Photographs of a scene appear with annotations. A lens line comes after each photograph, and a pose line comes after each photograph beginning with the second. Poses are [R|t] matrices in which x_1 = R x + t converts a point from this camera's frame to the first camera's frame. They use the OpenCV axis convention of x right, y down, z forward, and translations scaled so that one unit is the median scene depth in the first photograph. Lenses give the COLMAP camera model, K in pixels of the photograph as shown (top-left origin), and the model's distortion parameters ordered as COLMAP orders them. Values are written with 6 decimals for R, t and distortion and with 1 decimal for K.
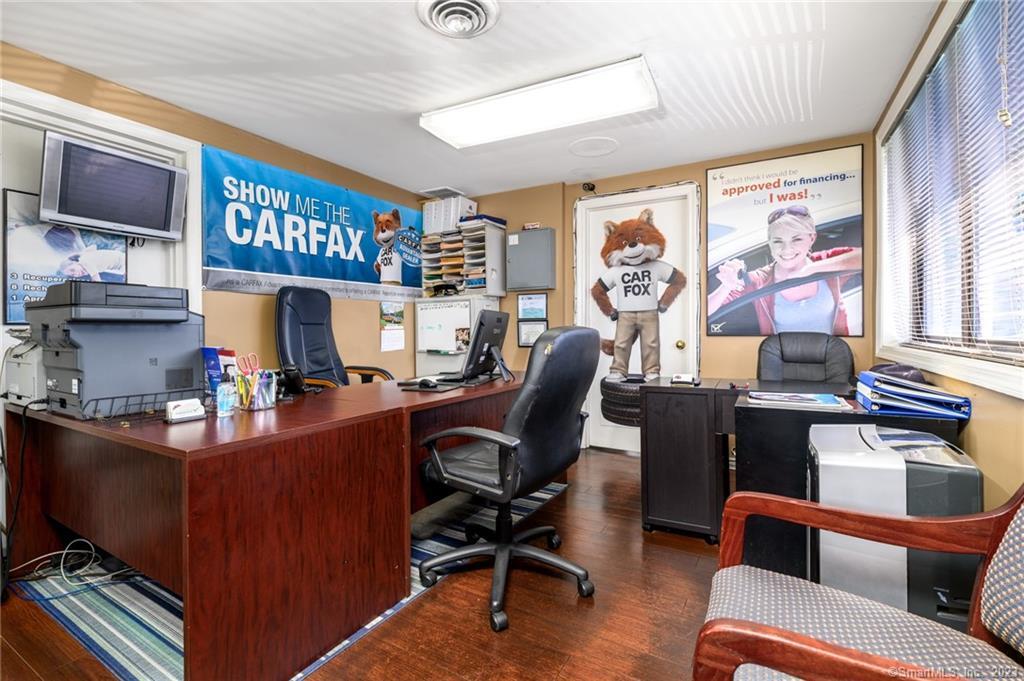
lens RADIAL K [[455.6, 0, 517.7], [0, 455.6, 330.4], [0, 0, 1]] dist [-0.000355, -0.000412]
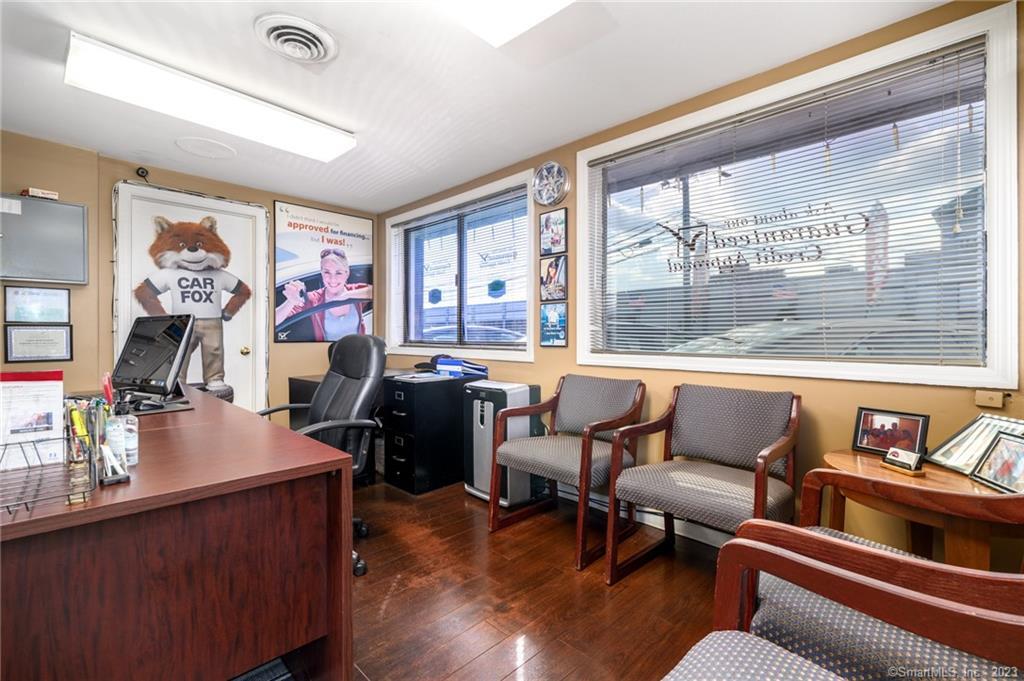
lens RADIAL K [[470.0, 0, 509.6], [0, 470.0, 330.6], [0, 0, 1]] dist [0.003533, 0.000139]
pose [[0.248898, 0.010697, 0.968471, -0.611384], [-0.001513, 0.999942, -0.010656, -0.007336], [-0.968529, 0.001187, 0.248899, 0.117932]]
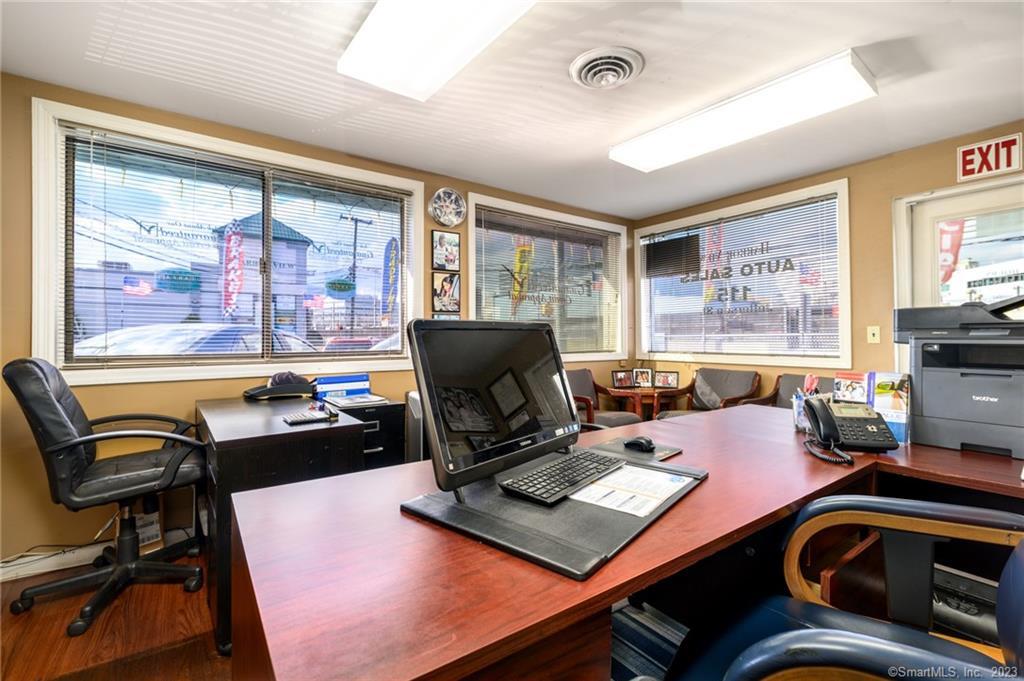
lens RADIAL K [[455.6, 0, 517.7], [0, 455.6, 330.4], [0, 0, 1]] dist [-0.000355, -0.000412]
pose [[-0.916045, 0.009036, 0.400974, -0.229794], [0.004467, 0.999914, -0.012328, -0.022768], [-0.401051, -0.009502, -0.916007, 1.151421]]
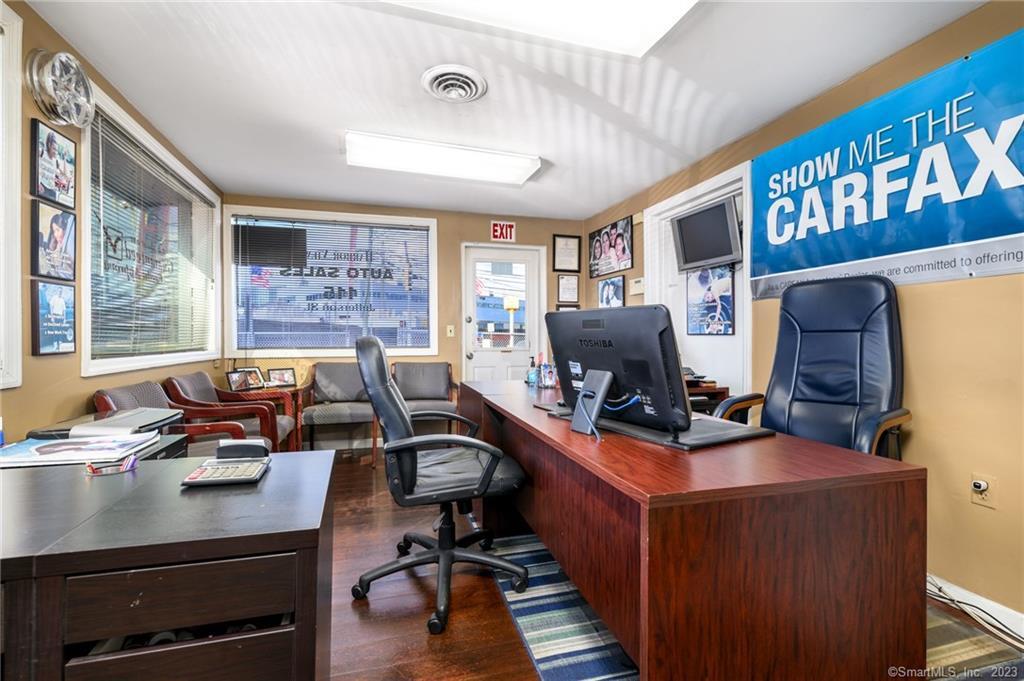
lens RADIAL K [[451.6, 0, 510.2], [0, 451.6, 338.5], [0, 0, 1]] dist [0.001038, -0.000499]
pose [[-0.685067, 0.004668, -0.728466, 0.355034], [0.000932, 0.999984, 0.005532, -0.006891], [0.728480, 0.003111, -0.685060, 1.063366]]
